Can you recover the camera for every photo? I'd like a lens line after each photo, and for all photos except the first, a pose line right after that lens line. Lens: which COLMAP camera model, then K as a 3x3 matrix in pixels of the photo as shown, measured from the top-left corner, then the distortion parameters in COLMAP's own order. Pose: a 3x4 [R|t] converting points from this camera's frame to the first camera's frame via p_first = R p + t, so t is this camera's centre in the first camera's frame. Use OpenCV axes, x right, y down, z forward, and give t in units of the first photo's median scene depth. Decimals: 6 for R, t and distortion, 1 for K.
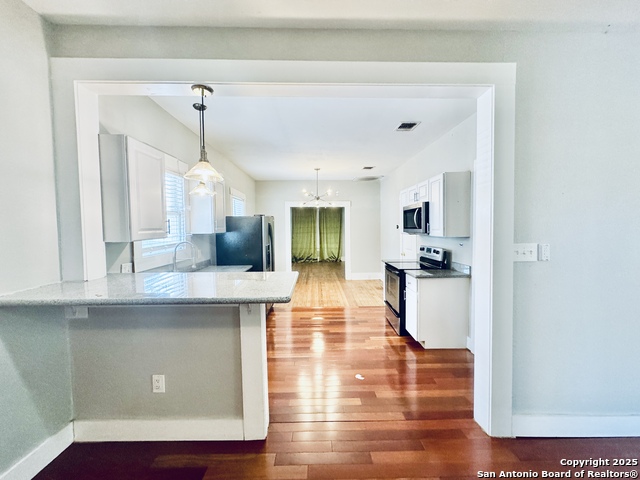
lens RADIAL K [[258.4, 0, 319.3], [0, 258.4, 238.9], [0, 0, 1]] dist [-0.000340, 0.000147]
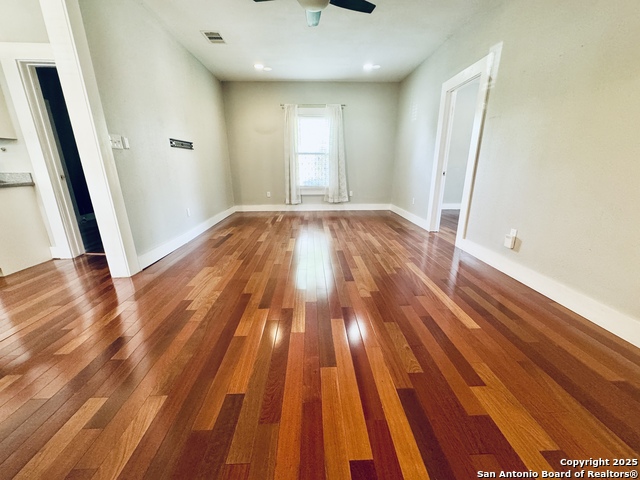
lens RADIAL K [[258.4, 0, 319.5], [0, 258.4, 241.1], [0, 0, 1]] dist [-0.000340, 0.000147]
pose [[-0.018077, -0.272333, 0.962033, -0.682149], [0.048890, 0.960799, 0.272902, 0.232863], [-0.998641, 0.051967, -0.004054, -0.057895]]
